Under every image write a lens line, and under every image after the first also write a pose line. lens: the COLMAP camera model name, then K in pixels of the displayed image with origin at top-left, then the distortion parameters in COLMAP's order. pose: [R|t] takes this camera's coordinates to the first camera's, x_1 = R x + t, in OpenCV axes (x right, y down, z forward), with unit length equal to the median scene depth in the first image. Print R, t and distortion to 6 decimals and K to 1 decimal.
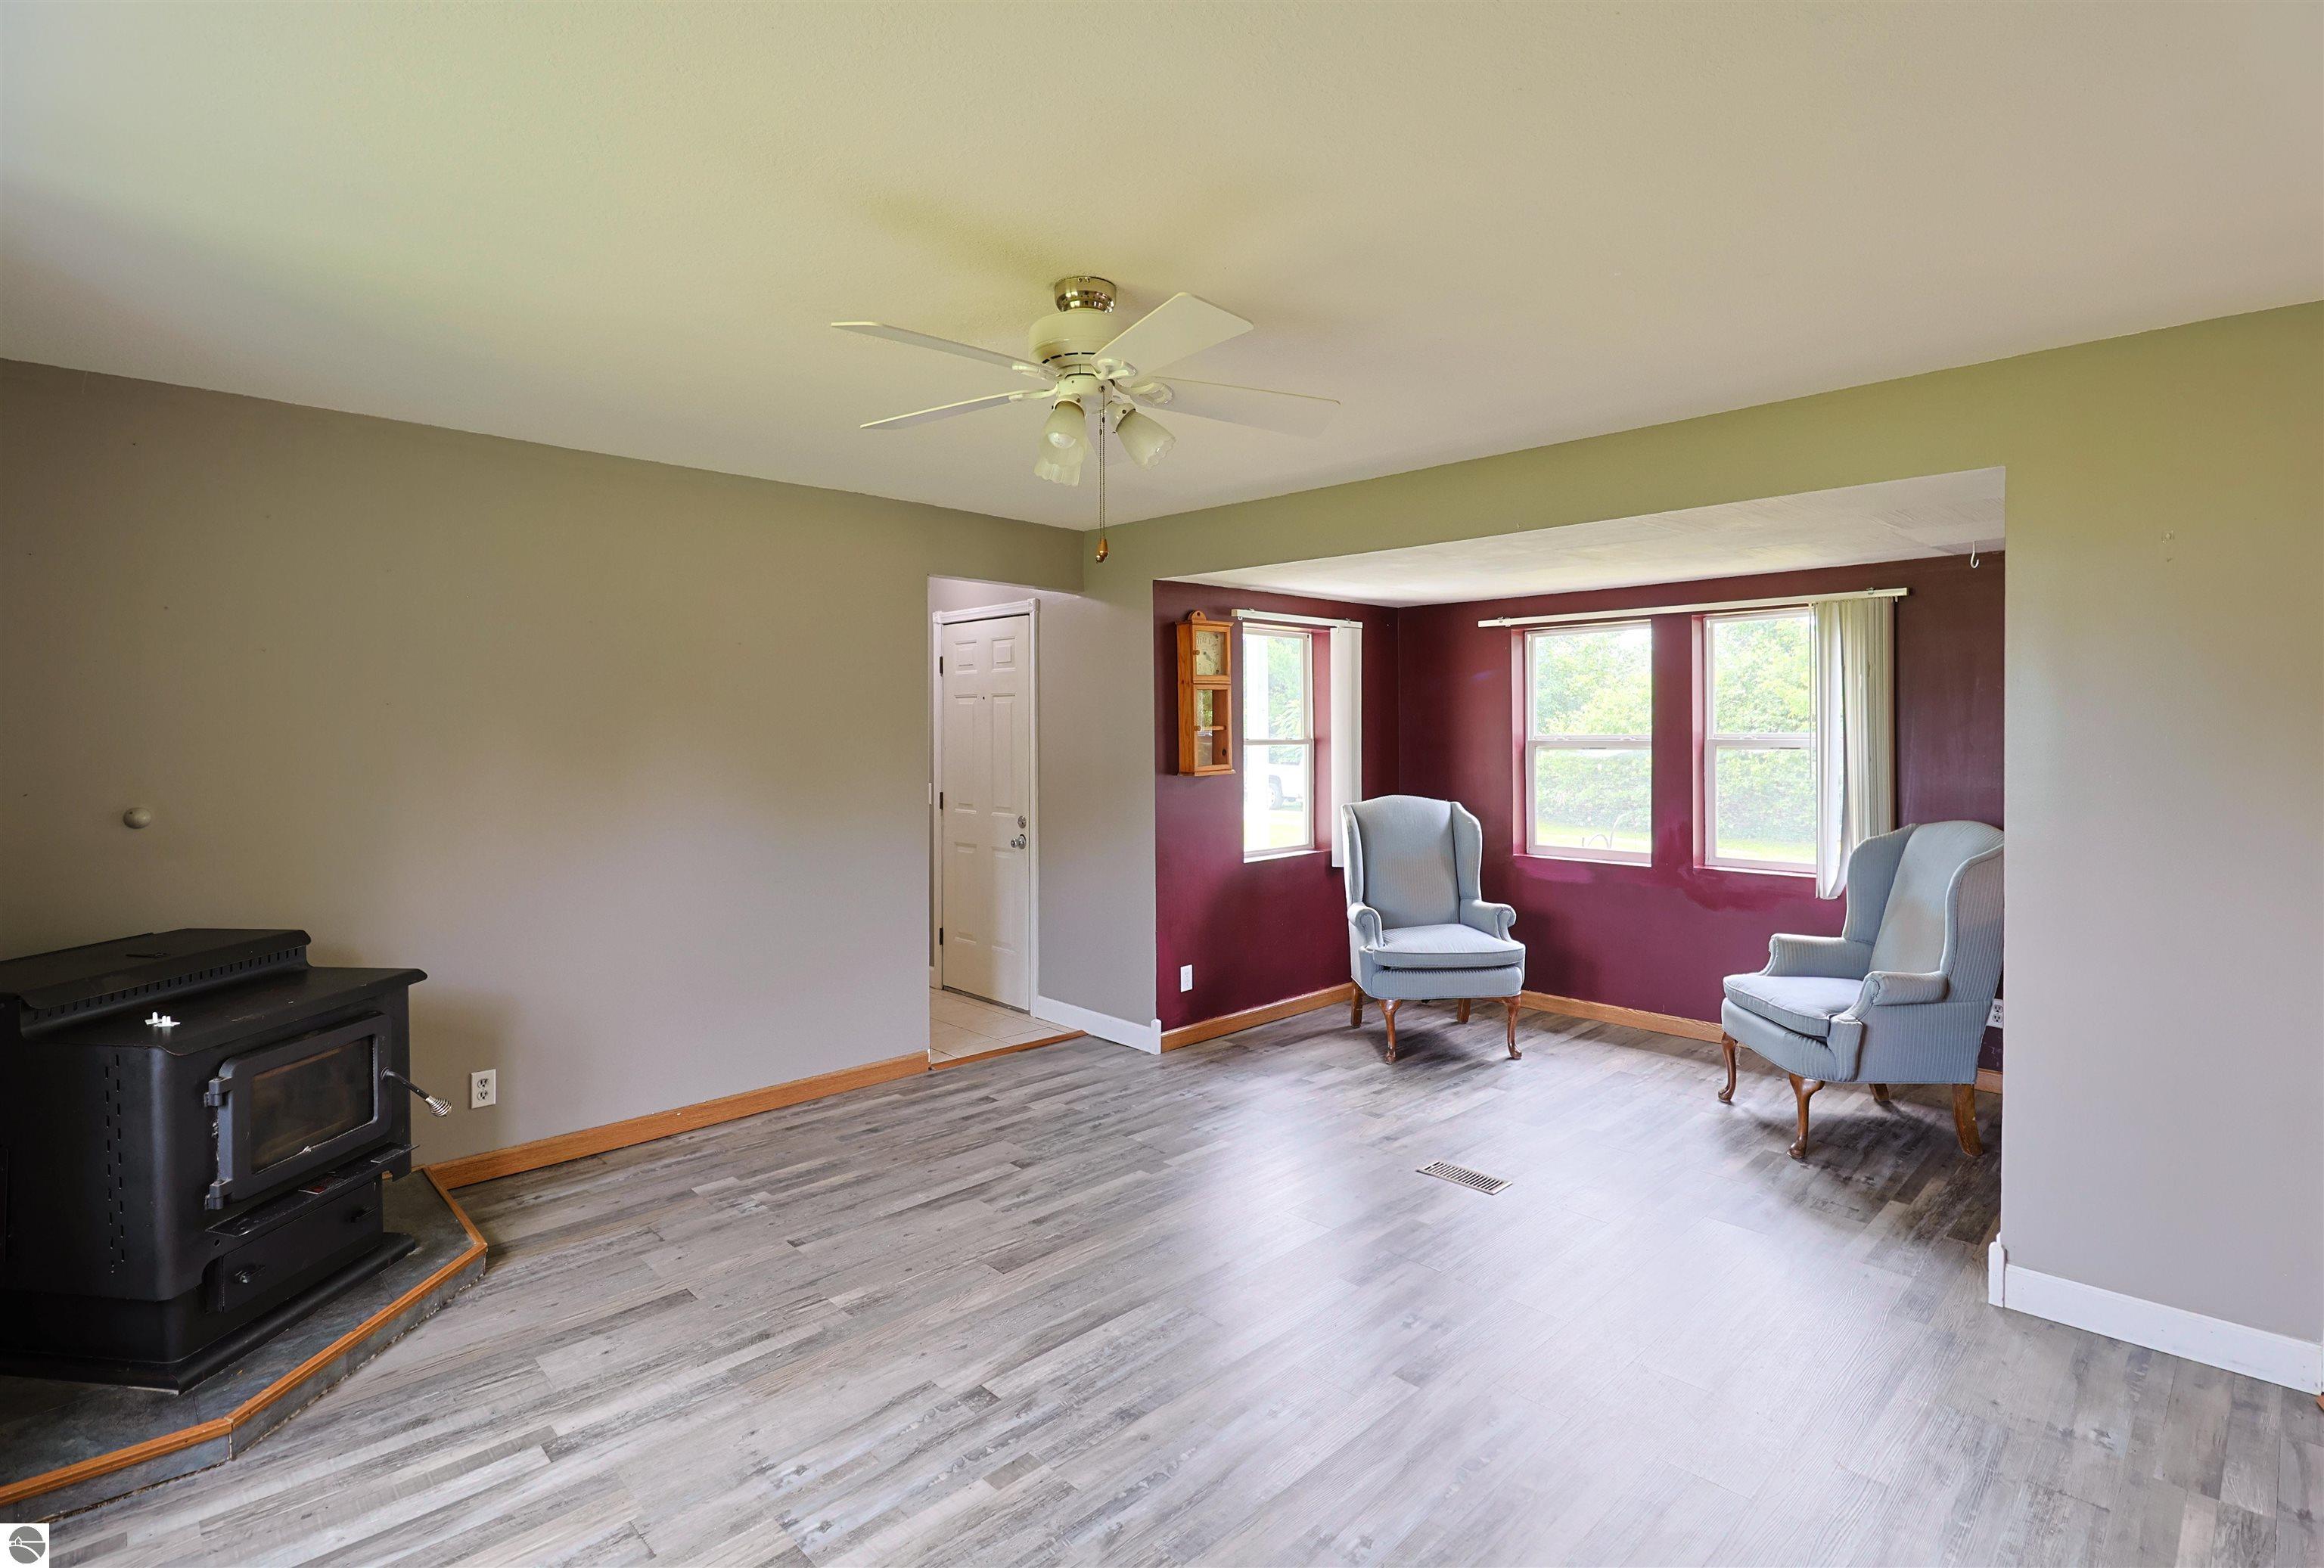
lens RADIAL K [[1123.0, 0, 1158.7], [0, 1123.0, 732.8], [0, 0, 1]] dist [0.000374, -0.013379]
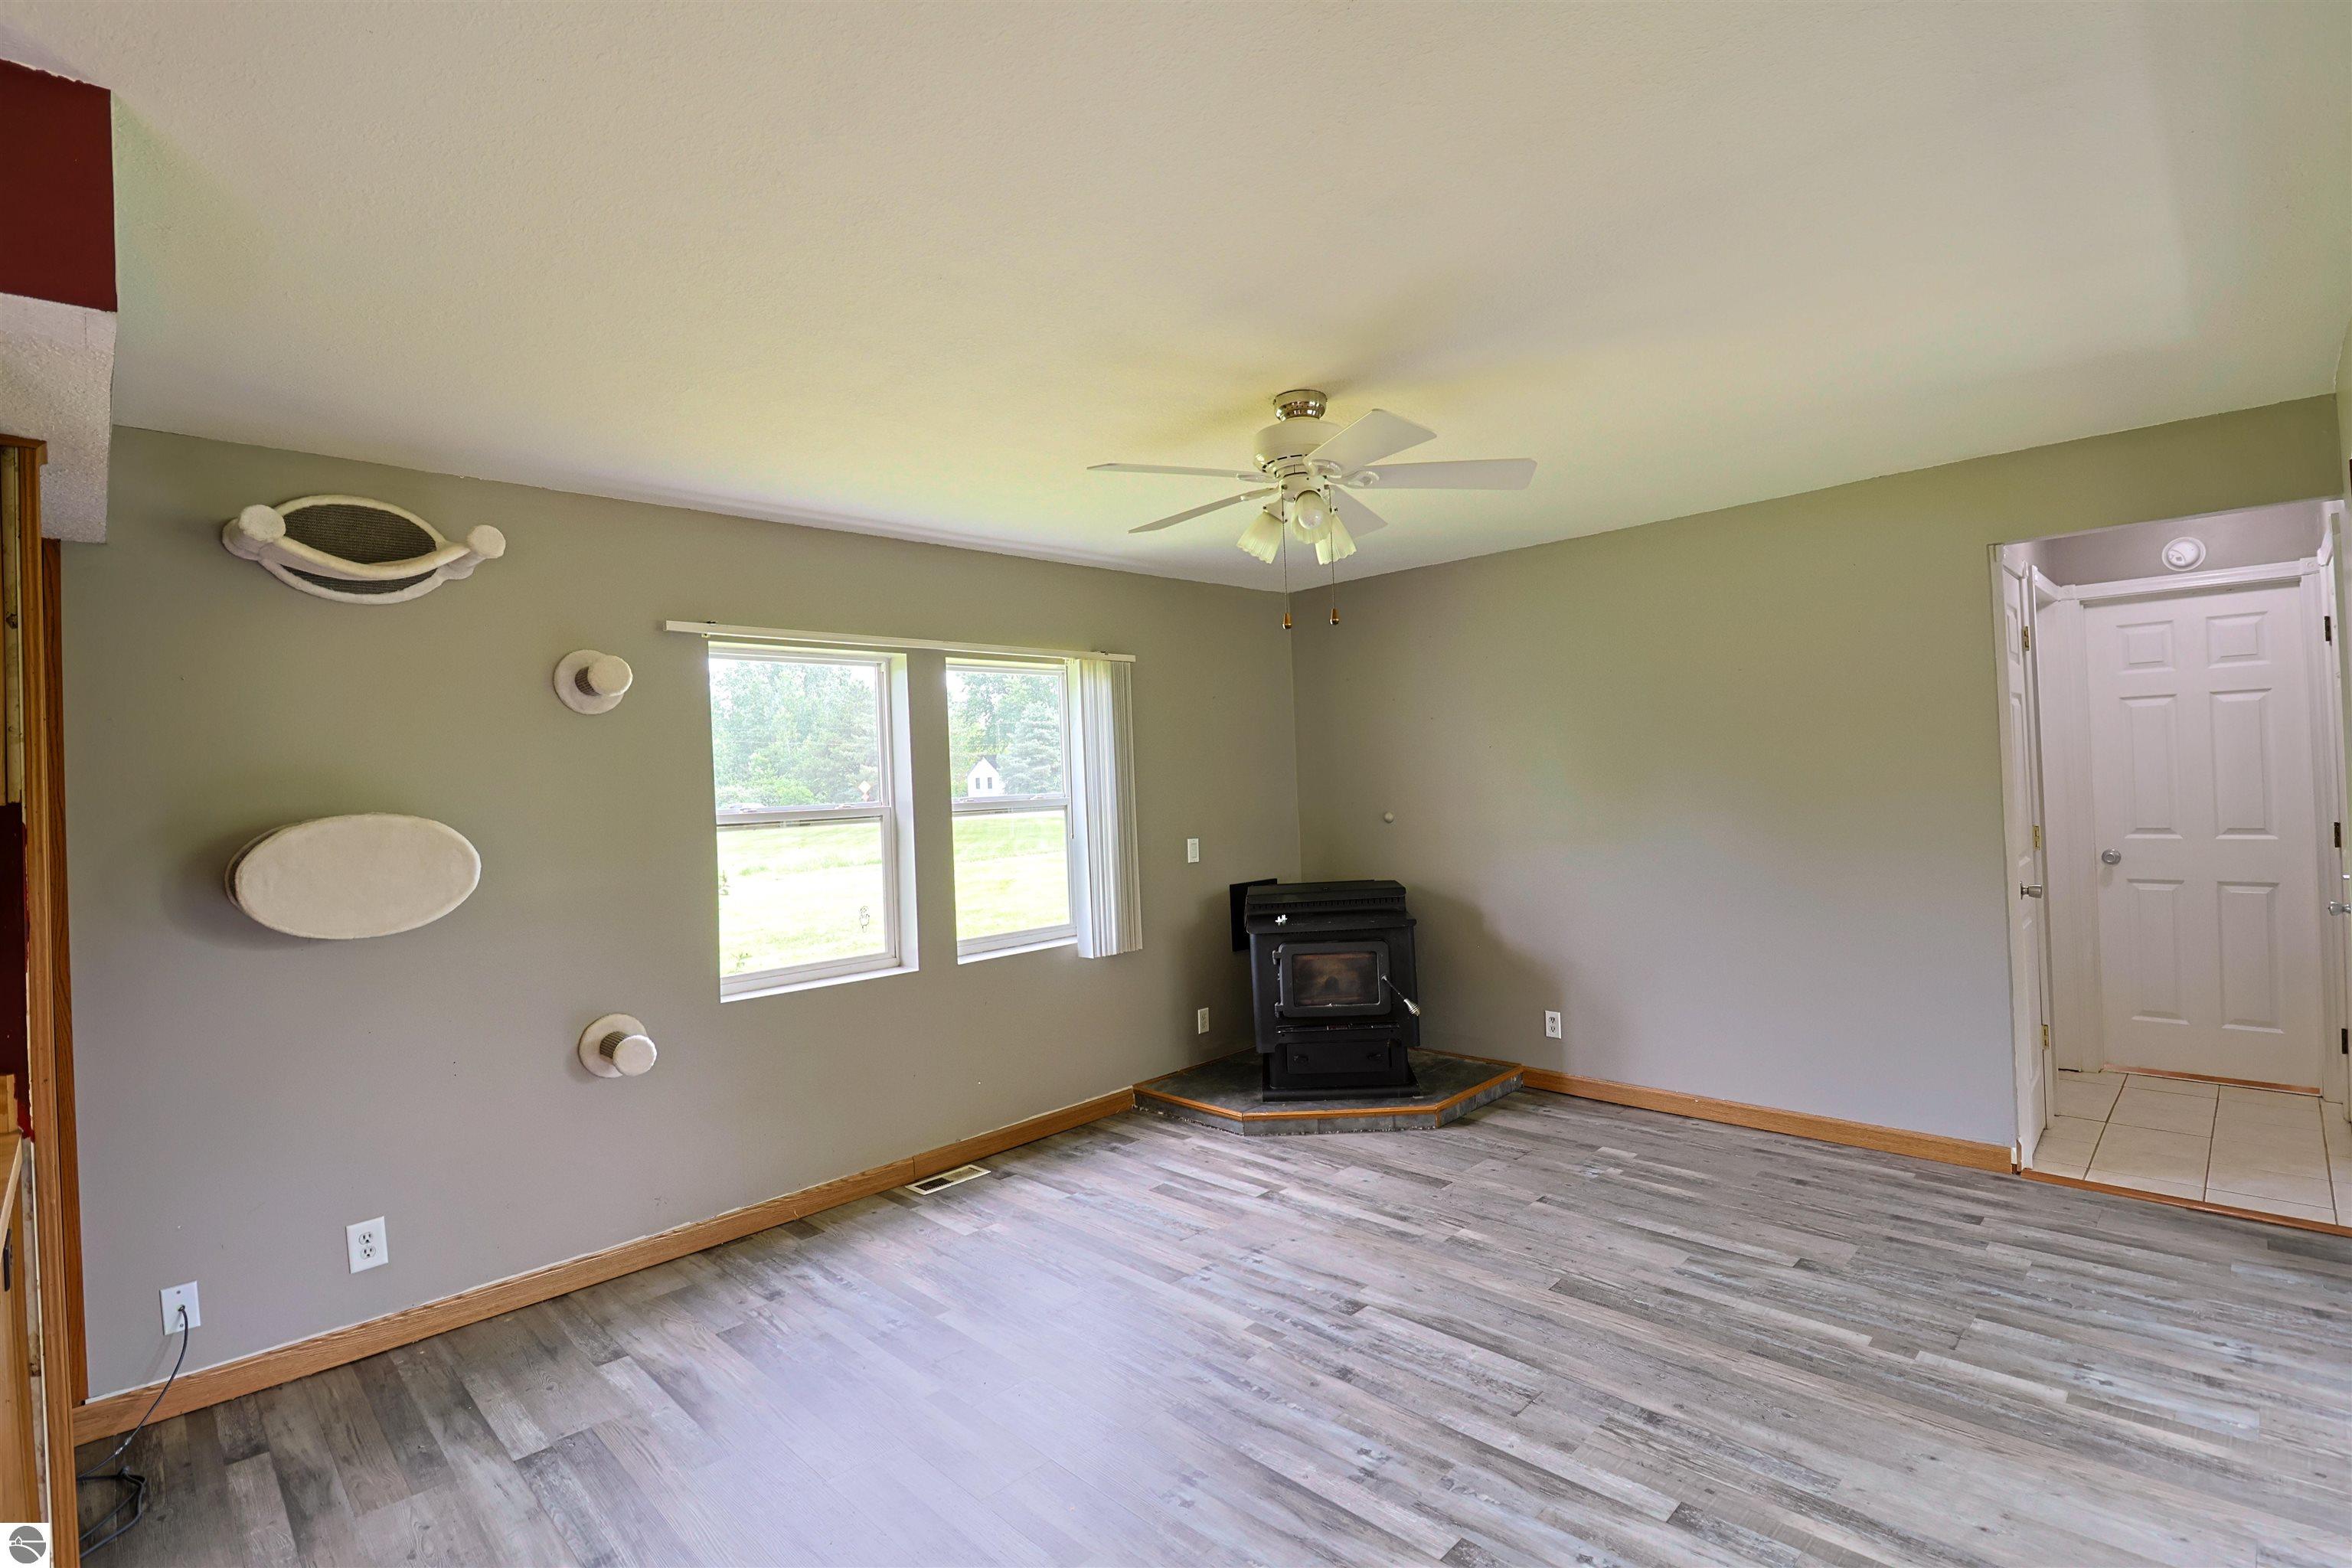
lens RADIAL K [[1088.9, 0, 1224.4], [0, 1088.9, 775.9], [0, 0, 1]] dist [0.001427, -0.012968]
pose [[0.023517, 0.000087, -0.999723, 0.746233], [0.042502, 0.999096, 0.001087, -0.002525], [0.998820, -0.042516, 0.023492, 0.611326]]
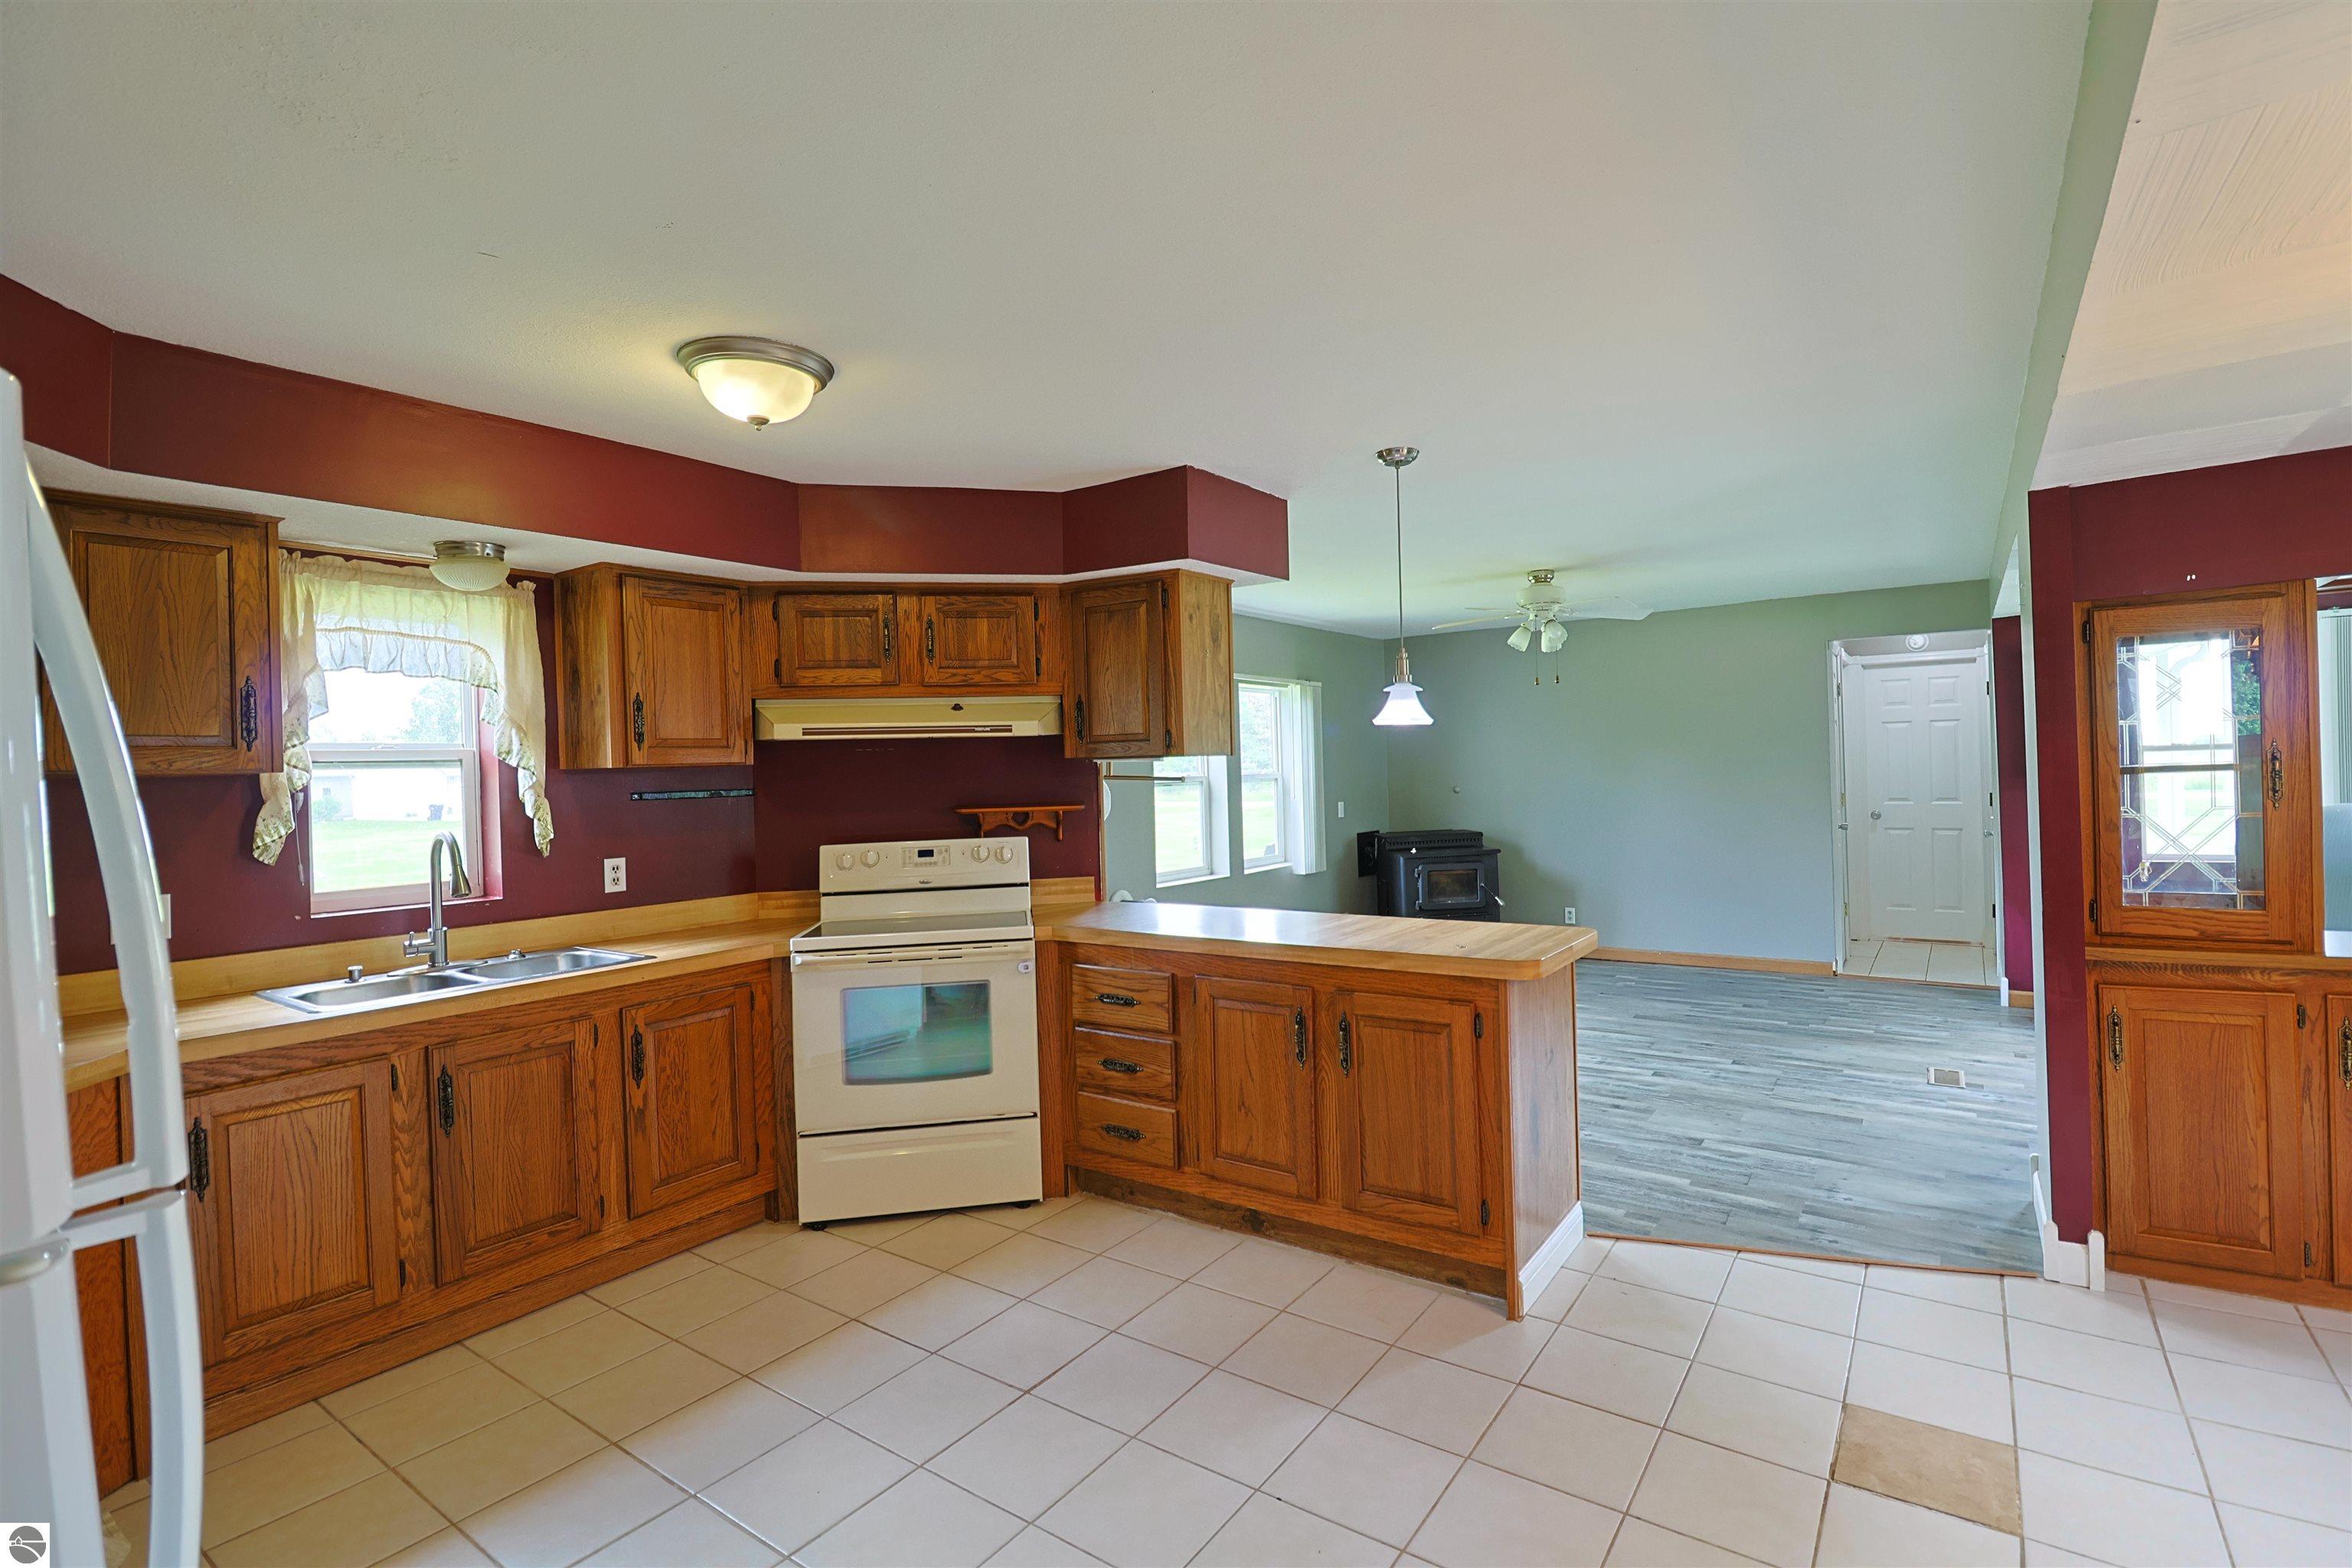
lens RADIAL K [[1092.2, 0, 1176.0], [0, 1092.2, 784.0], [0, 0, 1]] dist [0.000376, -0.027850]
pose [[0.167068, 0.013997, -0.985846, 1.467511], [0.029460, 0.999382, 0.019182, -0.009174], [0.985505, -0.032248, 0.166552, -0.119779]]
